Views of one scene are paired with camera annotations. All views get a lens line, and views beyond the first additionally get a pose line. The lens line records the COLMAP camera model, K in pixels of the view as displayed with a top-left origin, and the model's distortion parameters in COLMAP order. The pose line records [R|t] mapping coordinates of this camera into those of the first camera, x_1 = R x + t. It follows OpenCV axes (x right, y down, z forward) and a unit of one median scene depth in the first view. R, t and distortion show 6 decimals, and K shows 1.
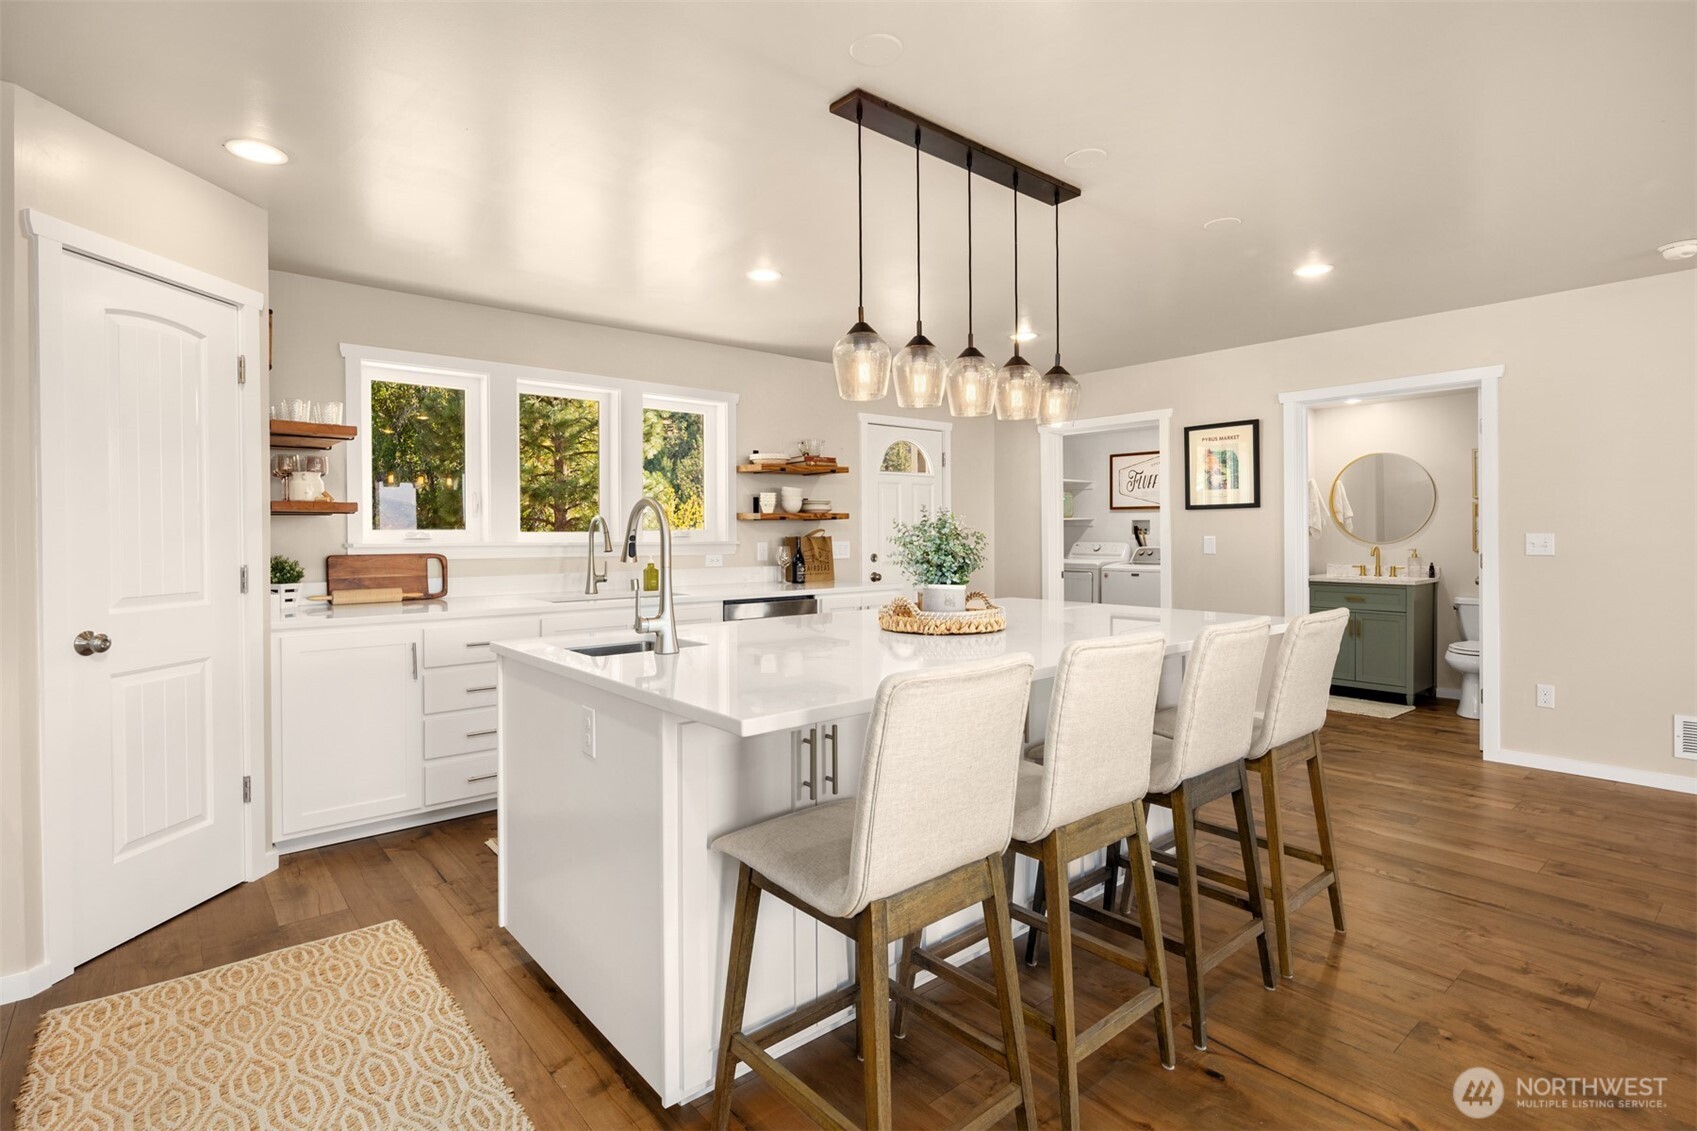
lens RADIAL K [[828.8, 0, 840.7], [0, 828.8, 530.1], [0, 0, 1]] dist [-0.004142, -0.000980]
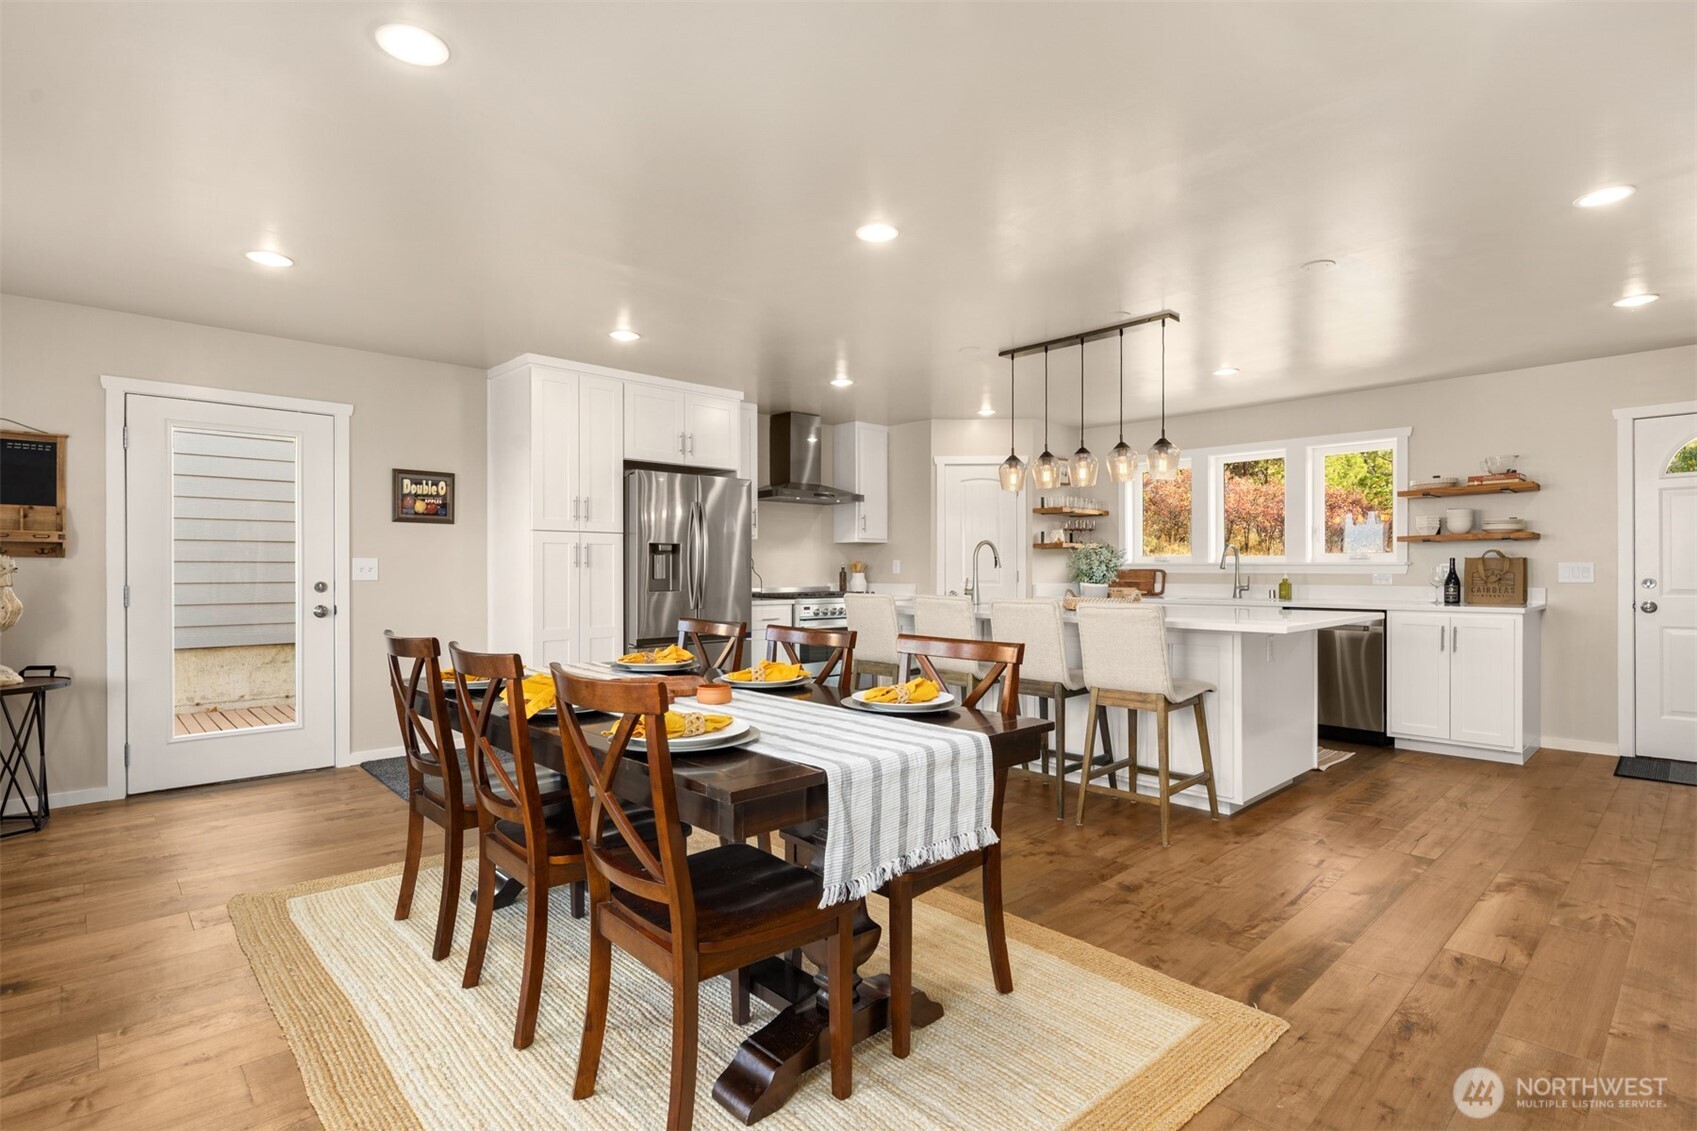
lens RADIAL K [[829.1, 0, 837.6], [0, 829.1, 597.0], [0, 0, 1]] dist [-0.000803, -0.000201]
pose [[0.049328, 0.039061, -0.998019, 1.145737], [0.008519, 0.999182, 0.039527, 0.012276], [0.998746, -0.010452, 0.048955, 0.239501]]
